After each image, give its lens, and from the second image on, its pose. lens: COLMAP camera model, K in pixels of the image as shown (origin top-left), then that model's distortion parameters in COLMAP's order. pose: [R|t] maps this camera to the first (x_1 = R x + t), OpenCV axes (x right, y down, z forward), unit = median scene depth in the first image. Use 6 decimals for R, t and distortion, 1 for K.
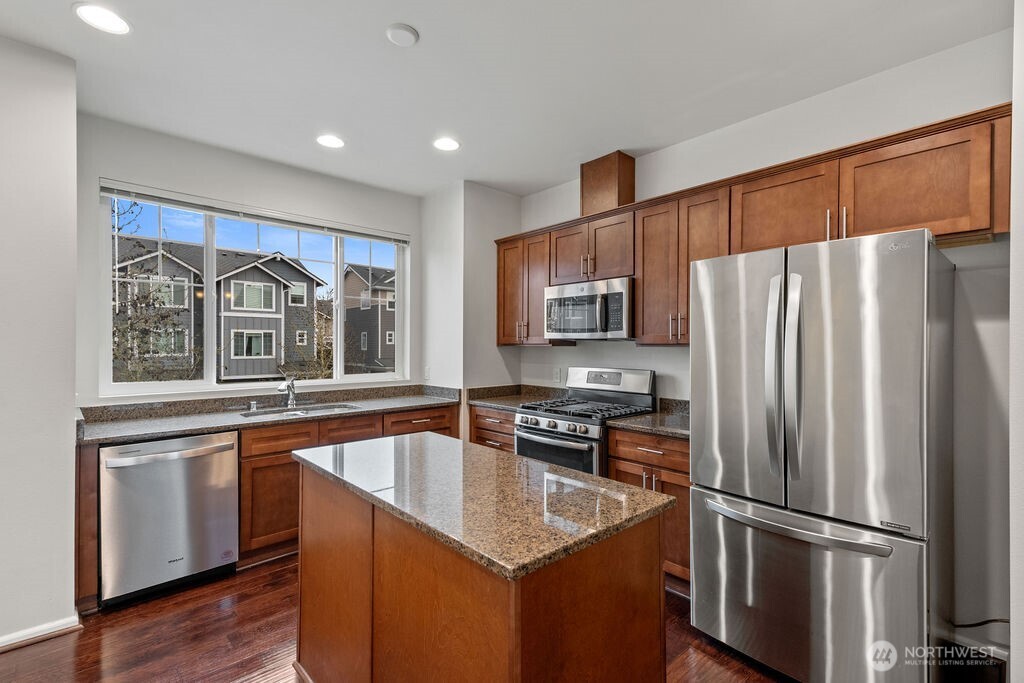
lens RADIAL K [[462.7, 0, 510.6], [0, 462.7, 346.2], [0, 0, 1]] dist [0.054282, -0.020462]
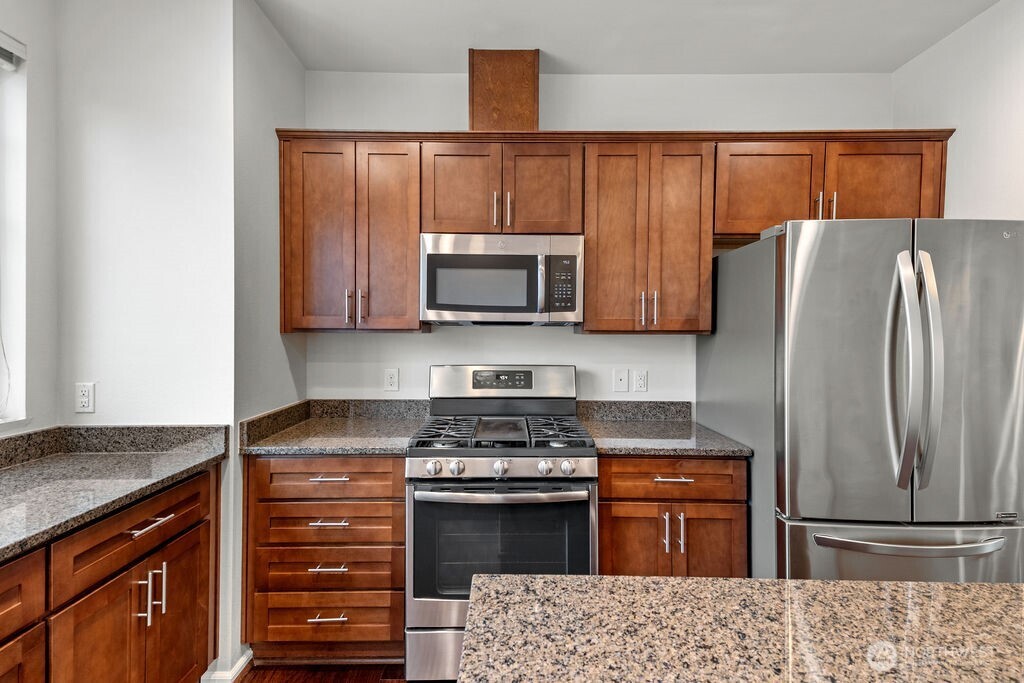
lens RADIAL K [[470.4, 0, 506.4], [0, 470.4, 335.1], [0, 0, 1]] dist [0.034469, -0.000715]
pose [[0.668688, -0.006570, 0.743514, -0.304781], [-0.001553, 0.999946, 0.010233, -0.004191], [-0.743542, -0.007997, 0.668642, 0.522022]]
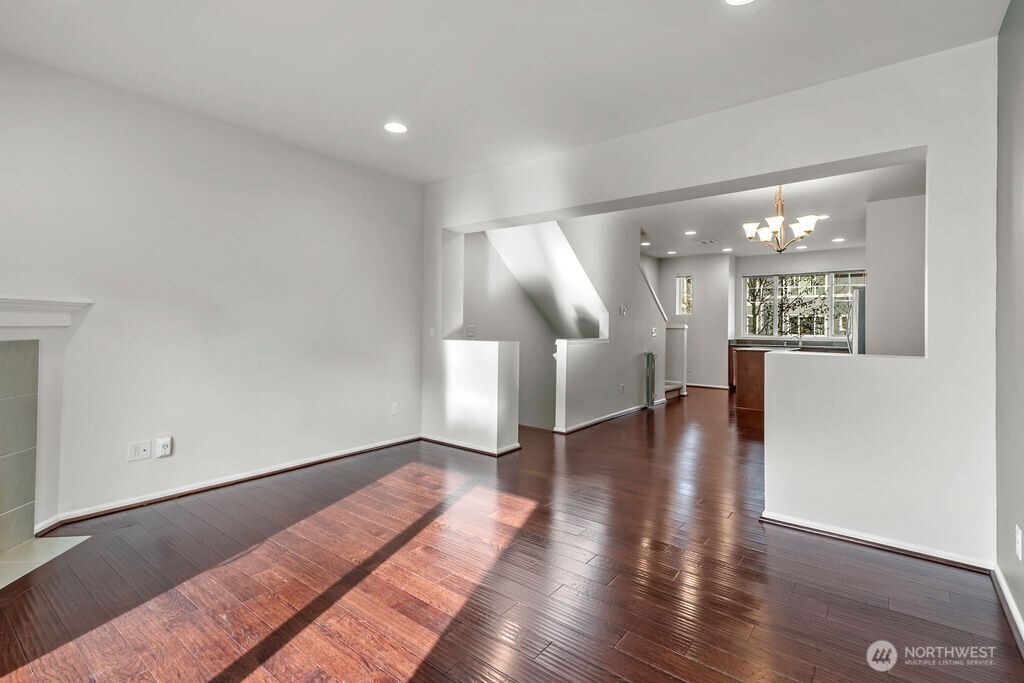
lens RADIAL K [[486.0, 0, 499.9], [0, 486.0, 322.4], [0, 0, 1]] dist [0.035562, -0.000188]
pose [[0.158730, -0.008354, -0.987287, 1.970615], [-0.010974, 0.999887, -0.010225, 0.047337], [0.987261, 0.012458, 0.158620, -1.082461]]
